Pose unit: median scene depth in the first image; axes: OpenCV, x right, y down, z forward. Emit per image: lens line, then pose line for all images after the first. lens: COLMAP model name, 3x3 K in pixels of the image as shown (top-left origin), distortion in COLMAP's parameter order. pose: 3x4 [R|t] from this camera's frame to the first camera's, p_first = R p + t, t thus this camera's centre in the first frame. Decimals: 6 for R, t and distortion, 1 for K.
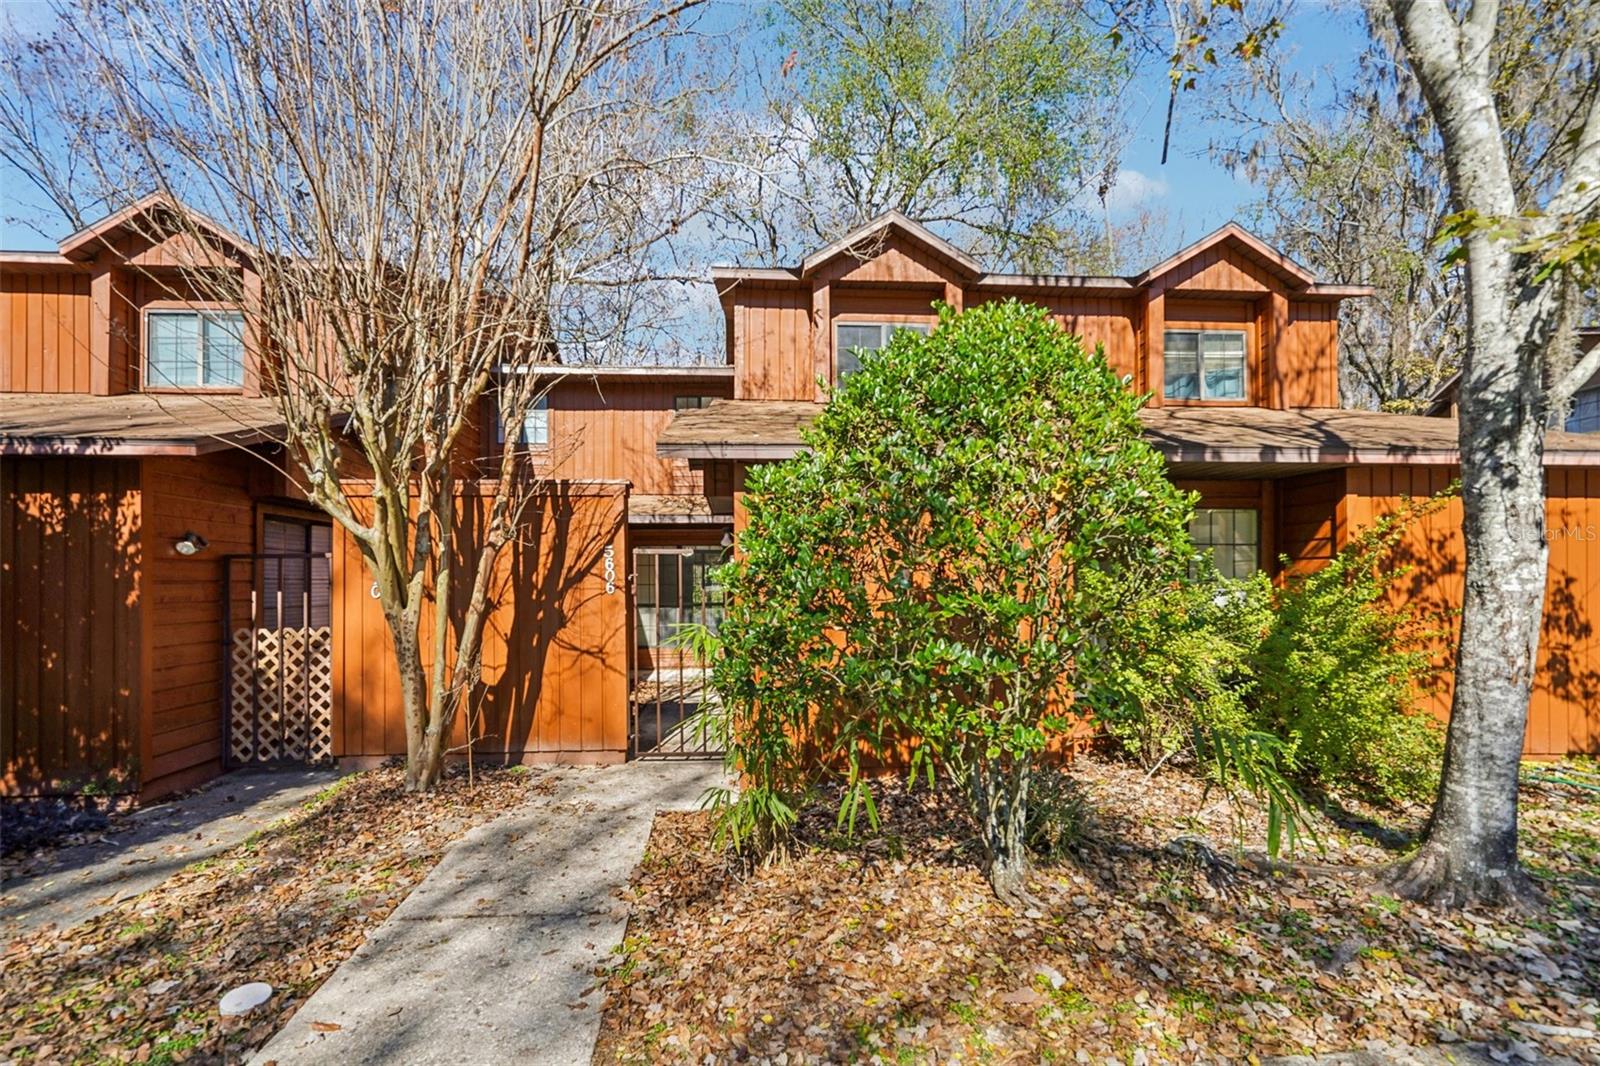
lens RADIAL K [[729.6, 0, 795.3], [0, 729.6, 540.8], [0, 0, 1]] dist [-0.000548, 0.000601]
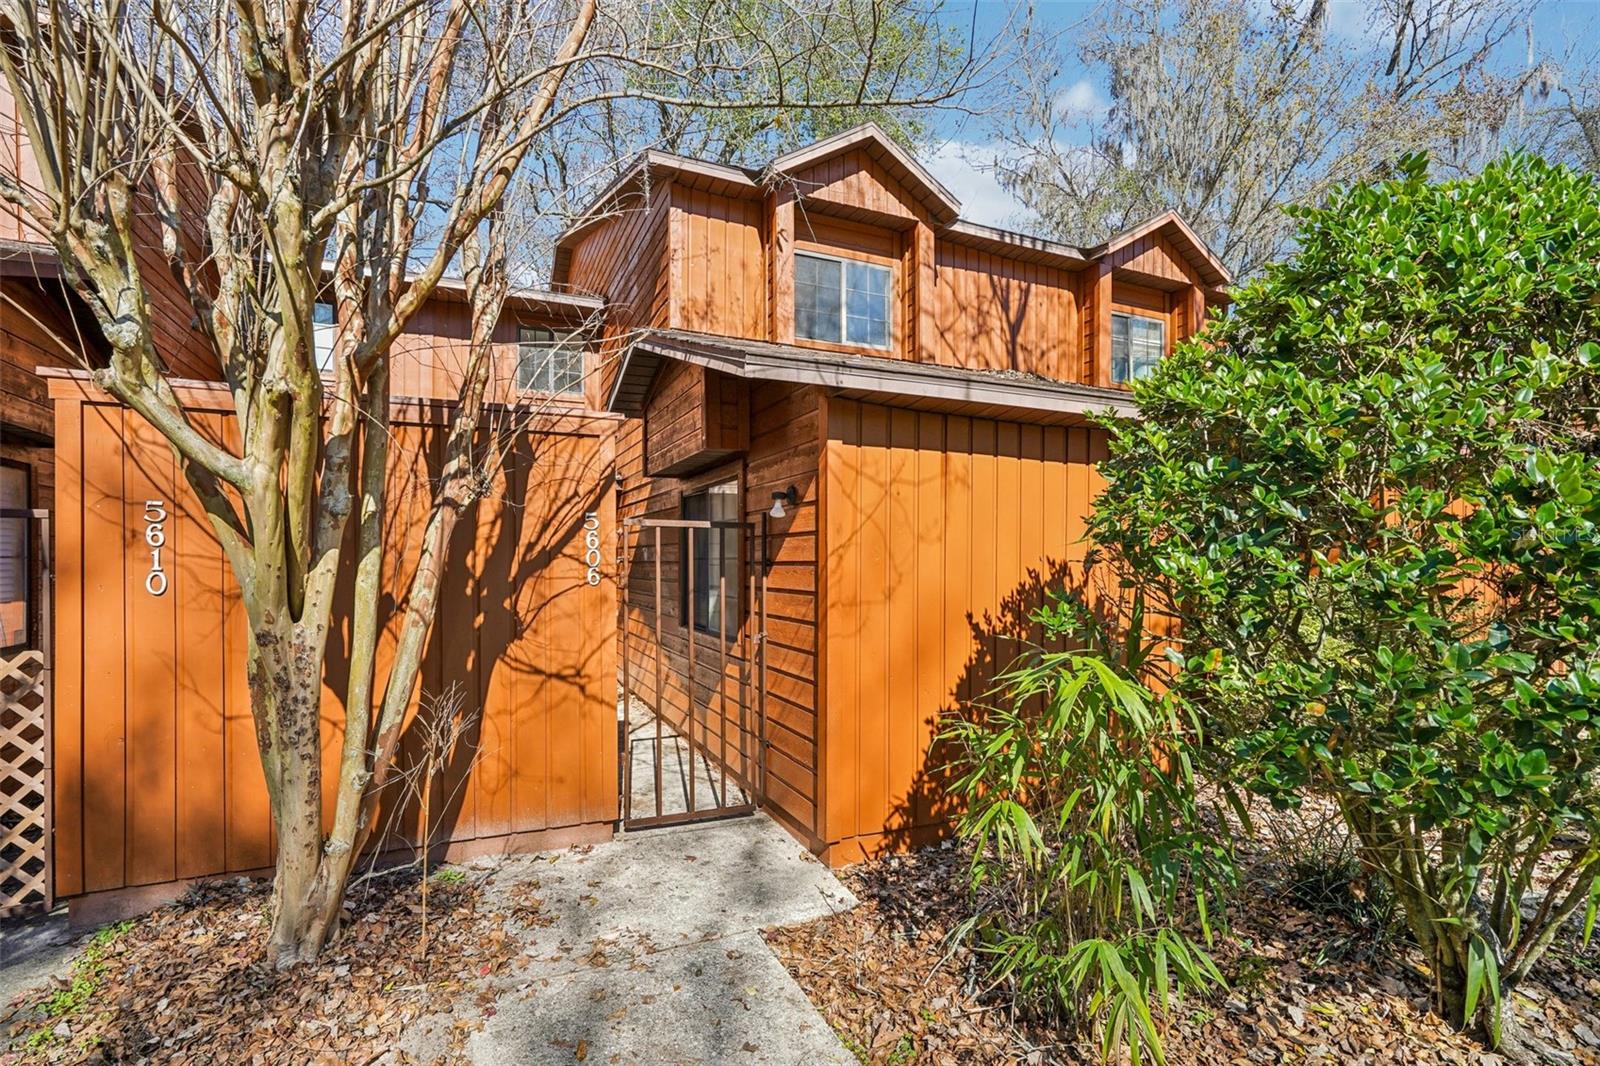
lens RADIAL K [[729.6, 0, 804.5], [0, 729.6, 535.6], [0, 0, 1]] dist [-0.000548, 0.000601]
pose [[0.941061, 0.019650, 0.337665, -0.297099], [-0.026736, 0.999509, 0.016347, 0.011858], [-0.337178, -0.024412, 0.941124, 0.318687]]
